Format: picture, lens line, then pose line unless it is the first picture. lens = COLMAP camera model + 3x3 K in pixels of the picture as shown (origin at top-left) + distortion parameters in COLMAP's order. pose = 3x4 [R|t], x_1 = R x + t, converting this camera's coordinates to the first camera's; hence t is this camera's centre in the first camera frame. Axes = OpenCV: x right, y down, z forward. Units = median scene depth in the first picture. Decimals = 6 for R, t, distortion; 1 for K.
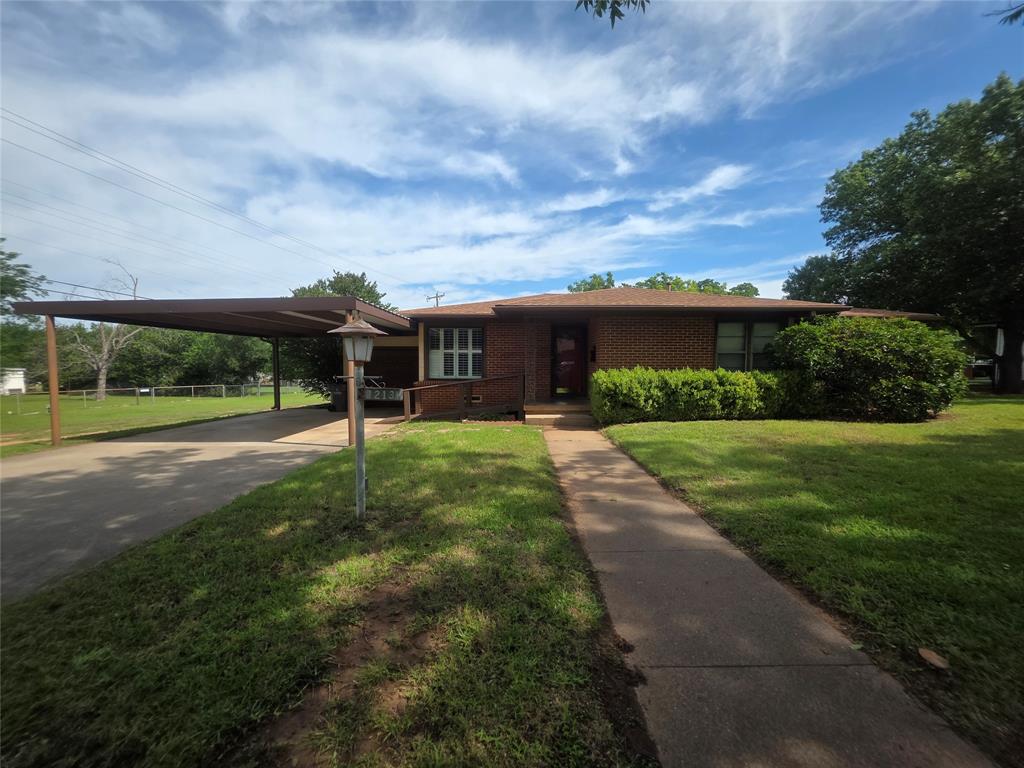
lens RADIAL K [[412.6, 0, 511.1], [0, 412.6, 379.5], [0, 0, 1]] dist [0.000586, 0.000199]
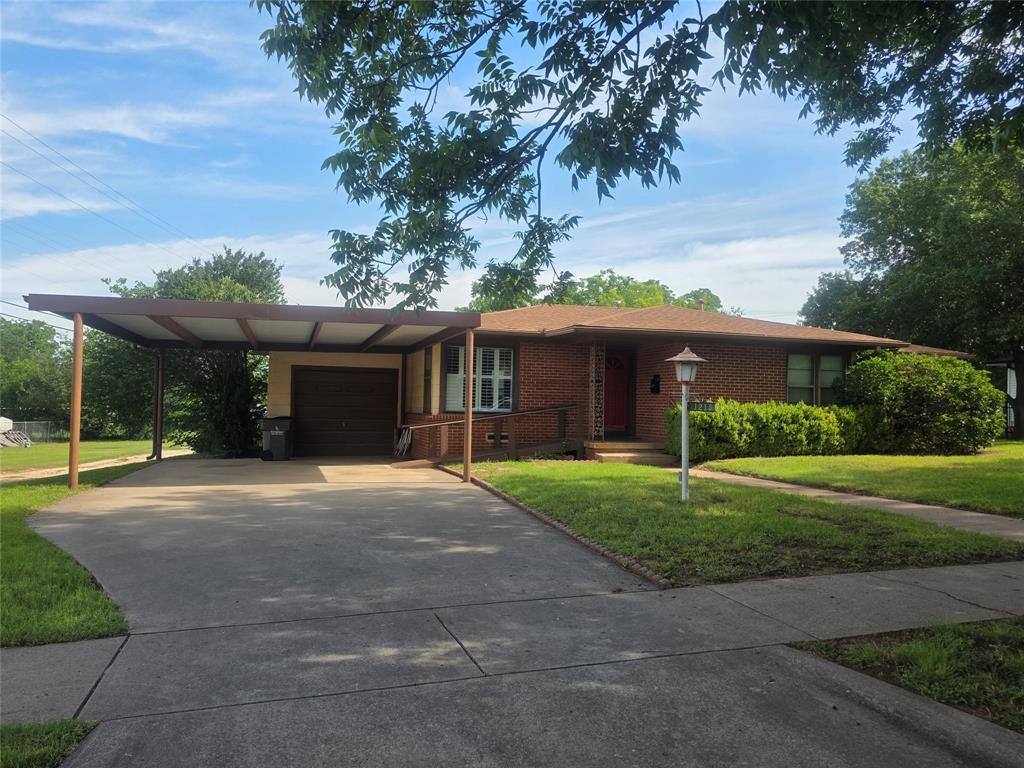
lens RADIAL K [[736.8, 0, 510.6], [0, 736.8, 384.1], [0, 0, 1]] dist [0.037592, -0.002509]
pose [[0.954905, 0.025898, 0.295779, -0.660409], [-0.006347, 0.997741, -0.066871, 0.051189], [-0.296843, 0.061979, 0.952913, -0.449318]]
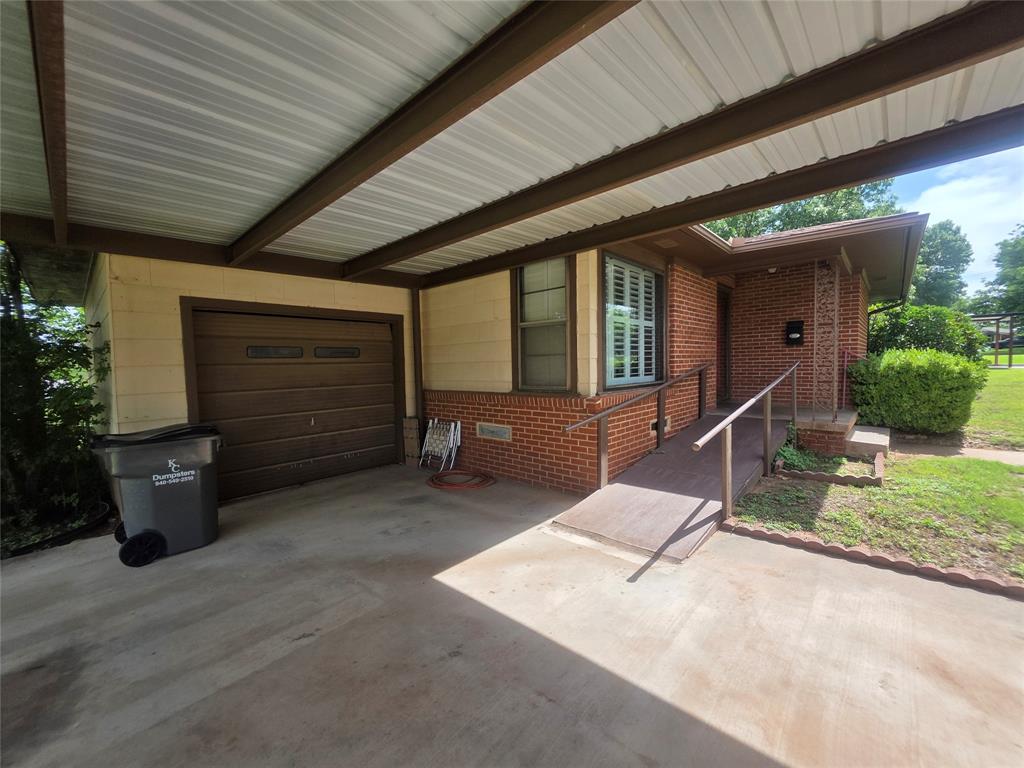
lens RADIAL K [[412.6, 0, 506.2], [0, 412.6, 386.2], [0, 0, 1]] dist [0.000586, 0.000199]
pose [[0.683908, -0.054899, 0.727500, -0.731058], [0.053641, 0.998250, 0.024904, -0.024253], [-0.727594, 0.021992, 0.685655, 1.090664]]
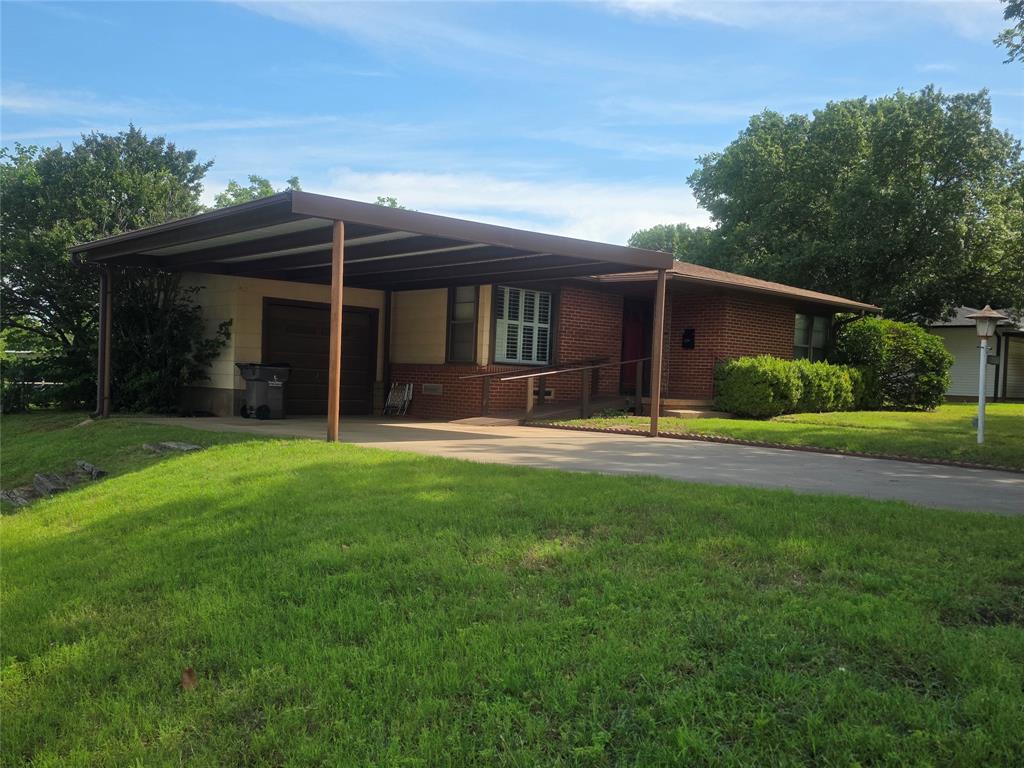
lens RADIAL K [[897.3, 0, 512.7], [0, 897.3, 388.7], [0, 0, 1]] dist [0.082000, 0.001004]
pose [[0.729402, 0.020170, 0.683788, -1.561832], [-0.011420, 0.999785, -0.017309, 0.087544], [-0.683990, 0.004817, 0.729476, -0.082340]]
